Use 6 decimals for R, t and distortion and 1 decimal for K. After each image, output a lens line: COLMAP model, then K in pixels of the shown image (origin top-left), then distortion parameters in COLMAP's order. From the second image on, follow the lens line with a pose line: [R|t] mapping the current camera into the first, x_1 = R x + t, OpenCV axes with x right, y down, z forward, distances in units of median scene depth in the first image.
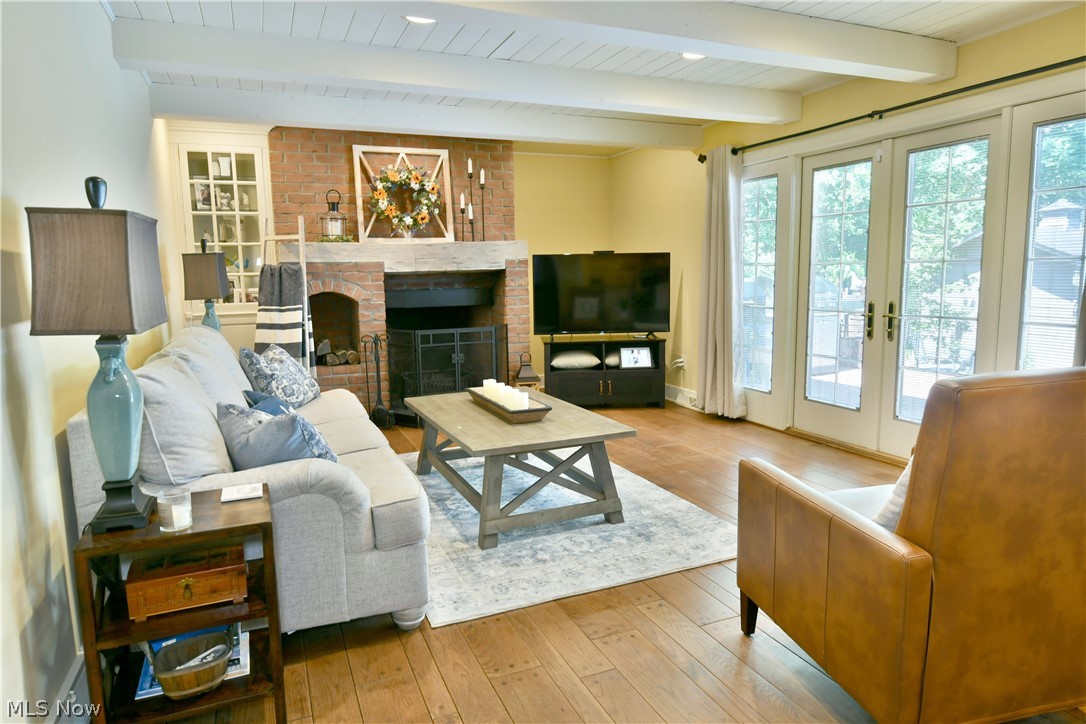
lens RADIAL K [[661.1, 0, 545.4], [0, 661.1, 360.0], [0, 0, 1]] dist [-0.003983, -0.009454]
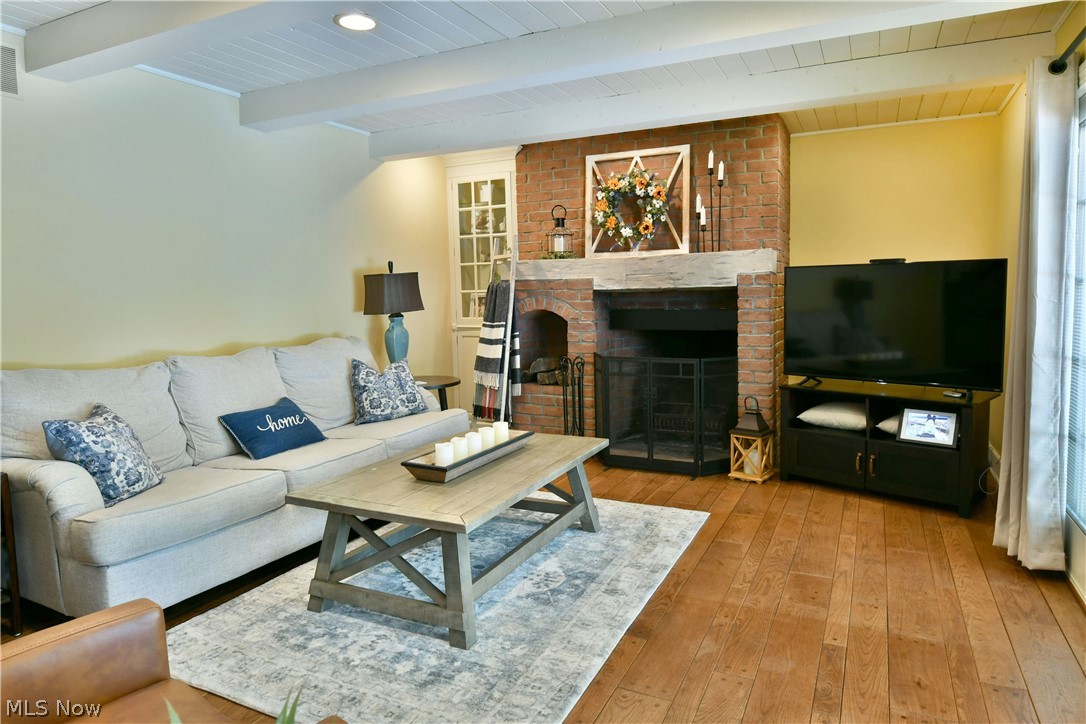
lens RADIAL K [[661.1, 0, 545.4], [0, 661.1, 360.0], [0, 0, 1]] dist [-0.003983, -0.009454]
pose [[0.655188, 0.085907, -0.750565, 0.406470], [-0.097286, 0.994836, 0.028942, -0.055598], [0.749175, 0.054057, 0.660162, 0.344572]]
